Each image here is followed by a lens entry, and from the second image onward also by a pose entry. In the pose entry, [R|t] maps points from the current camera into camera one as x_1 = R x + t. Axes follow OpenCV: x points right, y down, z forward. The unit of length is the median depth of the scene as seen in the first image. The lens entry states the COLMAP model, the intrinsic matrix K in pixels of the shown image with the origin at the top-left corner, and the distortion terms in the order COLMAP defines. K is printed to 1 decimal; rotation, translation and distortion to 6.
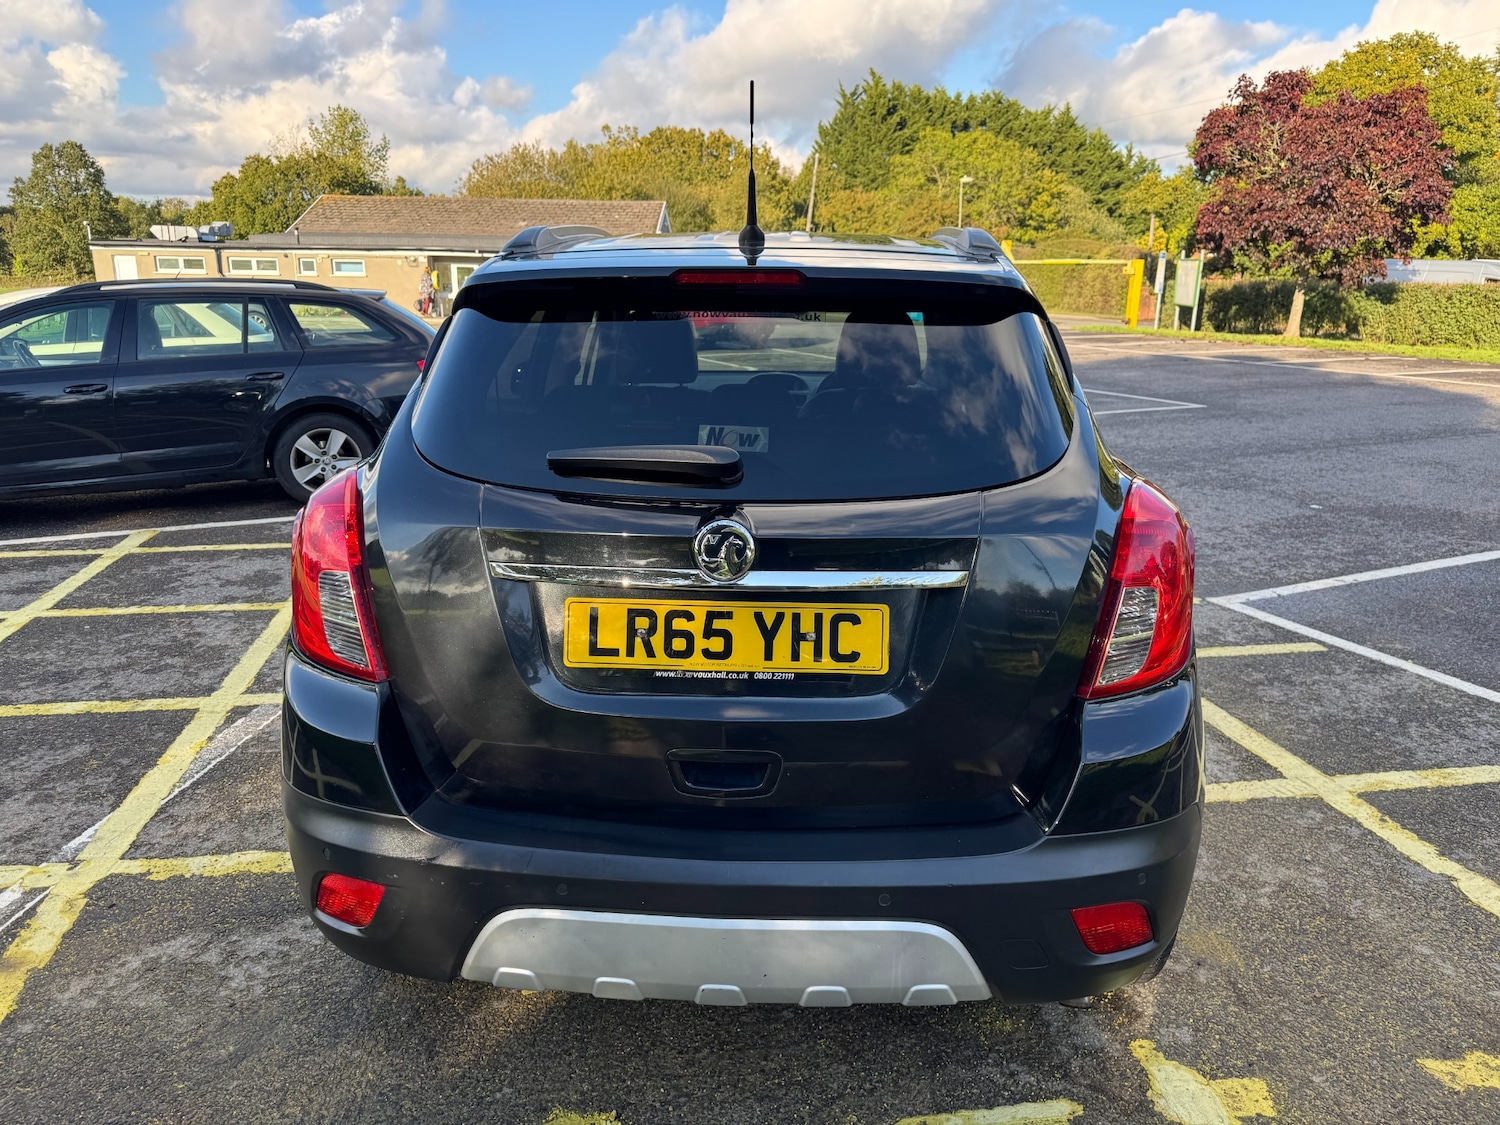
lens RADIAL K [[1061.8, 0, 753.8], [0, 1061.8, 556.2], [0, 0, 1]] dist [0.015737, -0.020232]
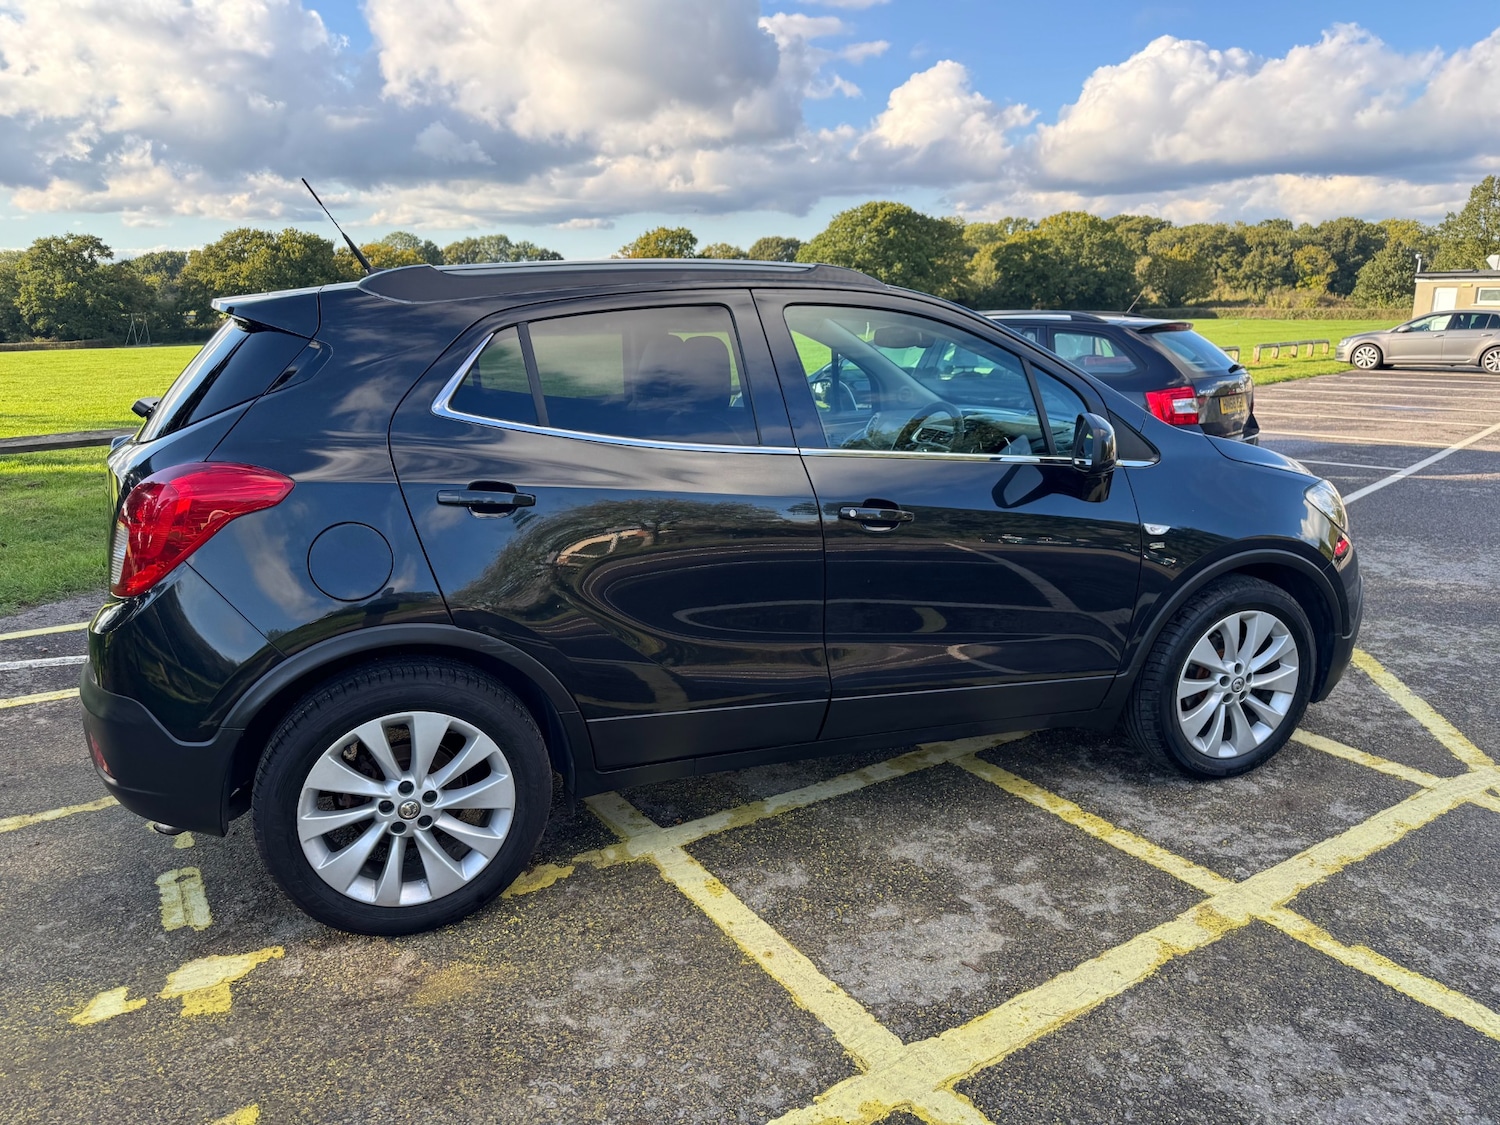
lens RADIAL K [[1059.4, 0, 750.0], [0, 1059.4, 562.5], [0, 0, 1]] dist [0.030111, -0.039820]
pose [[0.393601, 0.207039, -0.895663, 0.142136], [-0.227695, 0.965905, 0.123215, -0.020764], [0.890636, 0.155441, 0.427323, 0.082266]]
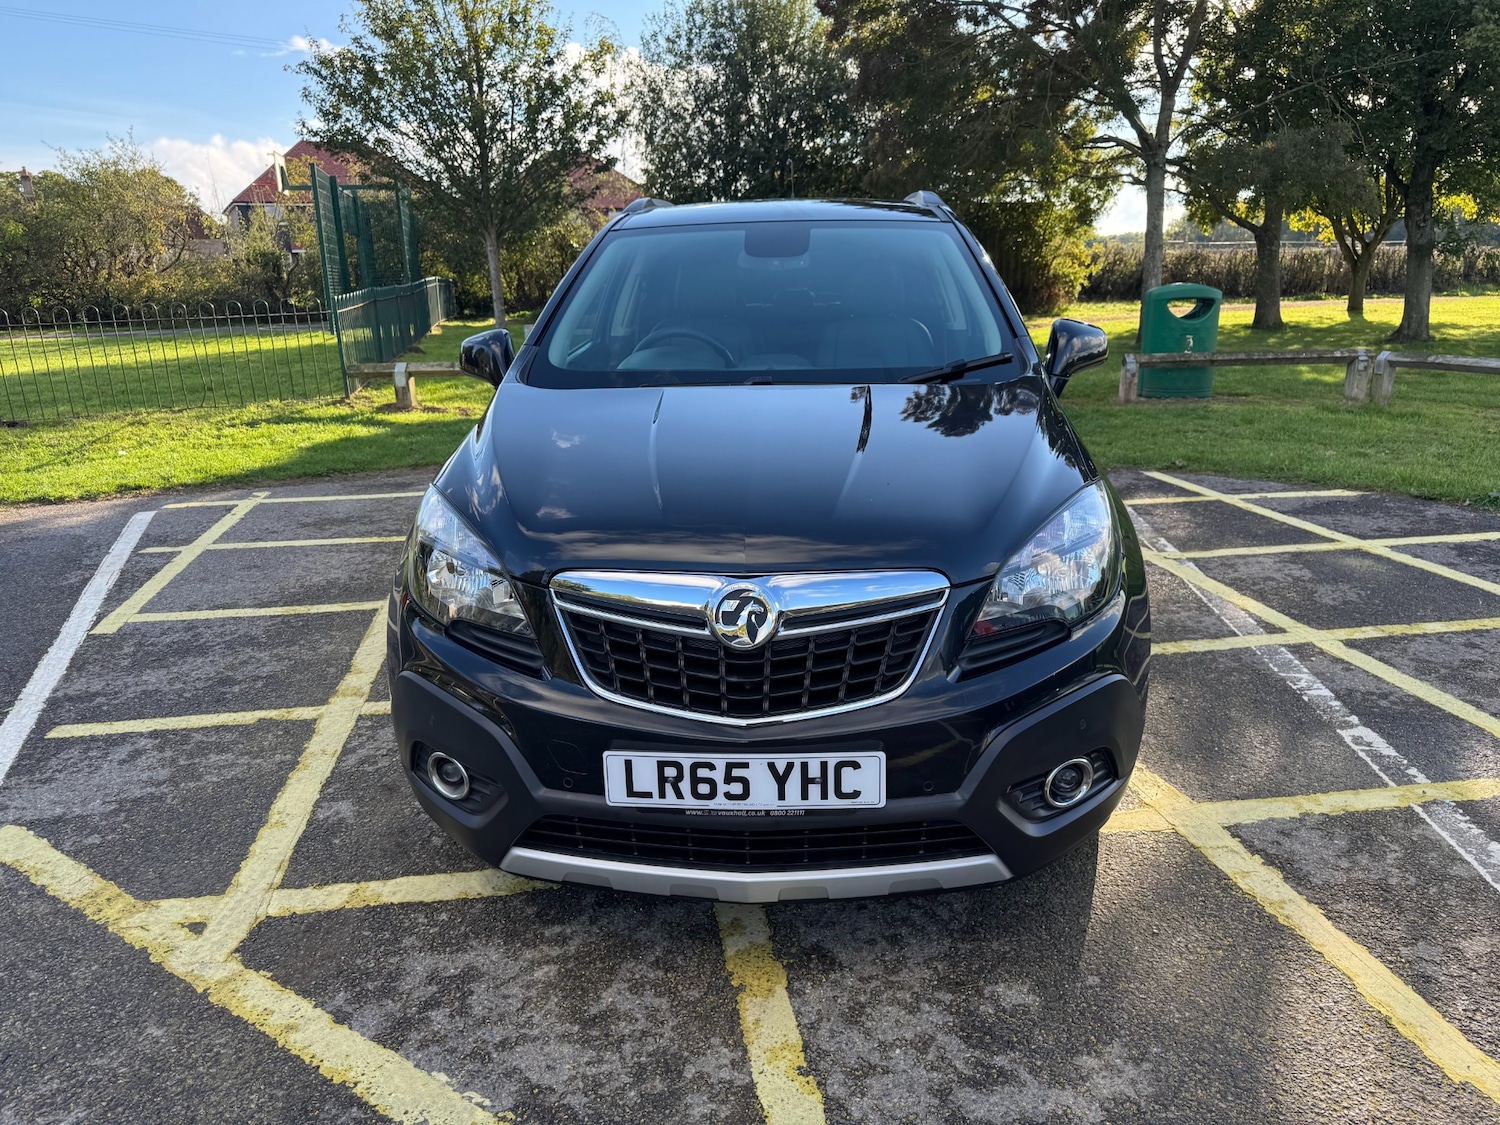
lens RADIAL K [[1068.9, 0, 755.7], [0, 1068.9, 552.0], [0, 0, 1]] dist [0.031098, -0.041959]
pose [[-0.999807, 0.008780, 0.017562, 0.003971], [0.016332, 0.868342, 0.495698, -0.076145], [-0.010897, 0.495889, -0.868318, 0.308488]]
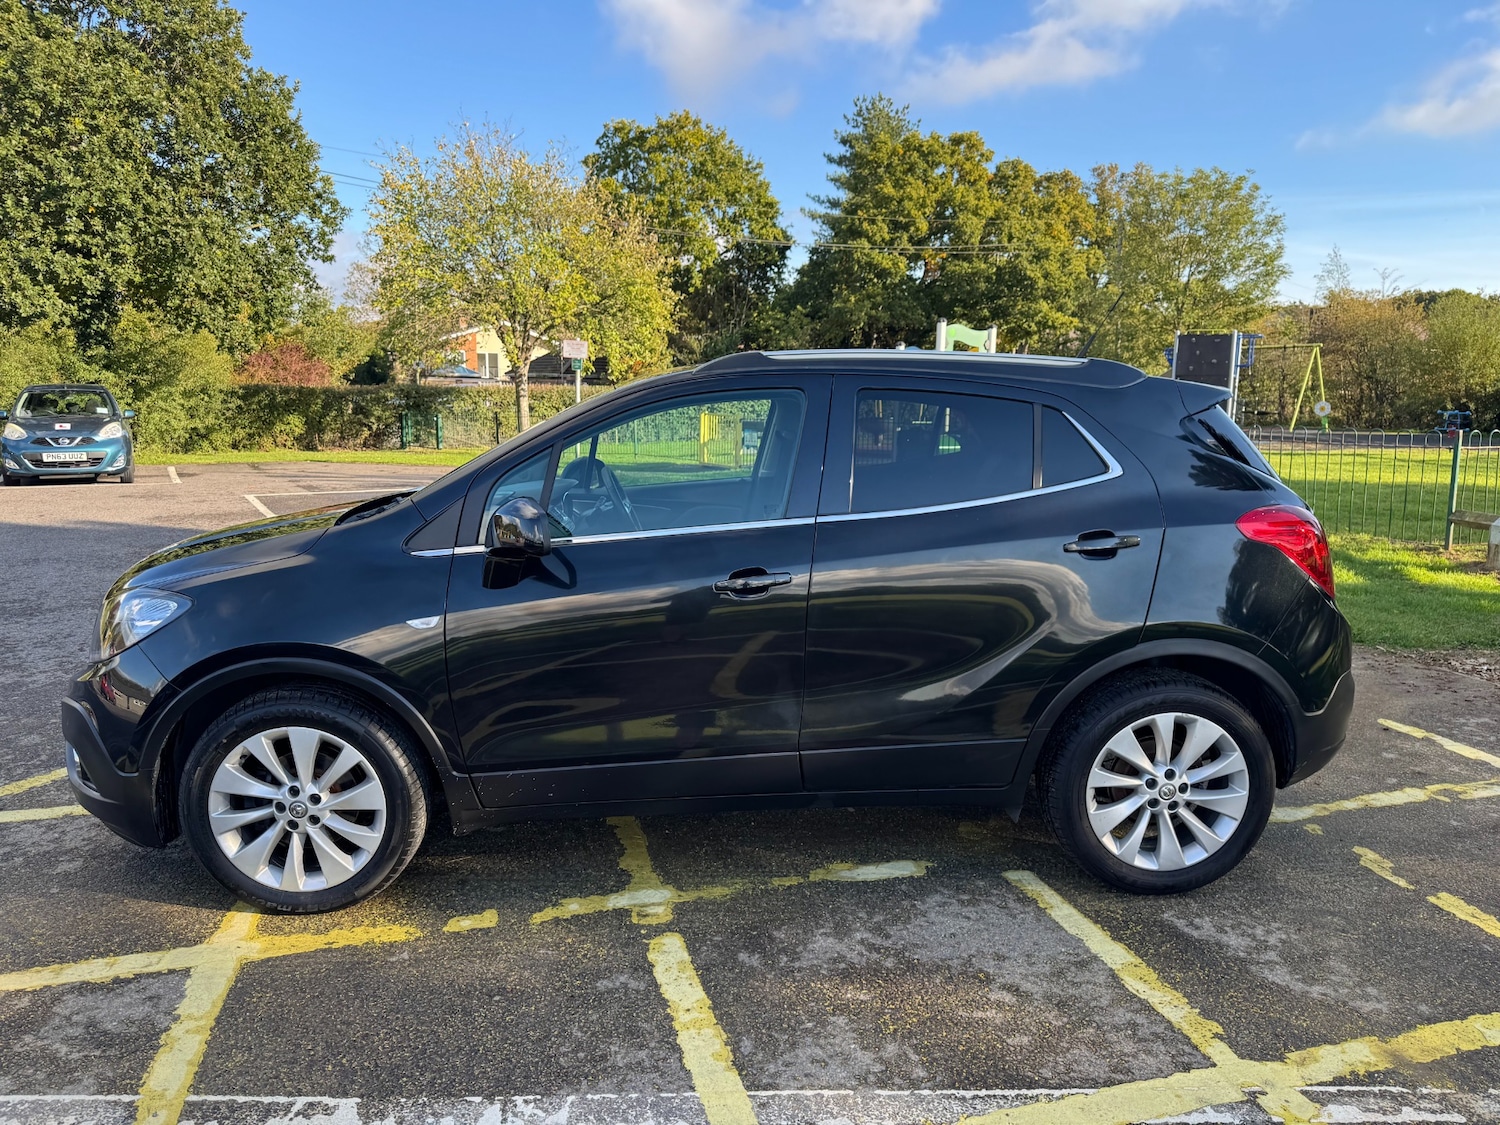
lens RADIAL K [[1053.6, 0, 742.5], [0, 1053.6, 574.9], [0, 0, 1]] dist [0.018696, -0.021354]
pose [[-0.099426, -0.183388, 0.978000, -0.158290], [0.247894, 0.947315, 0.202836, -0.042964], [-0.963672, 0.262607, -0.048726, 0.156717]]
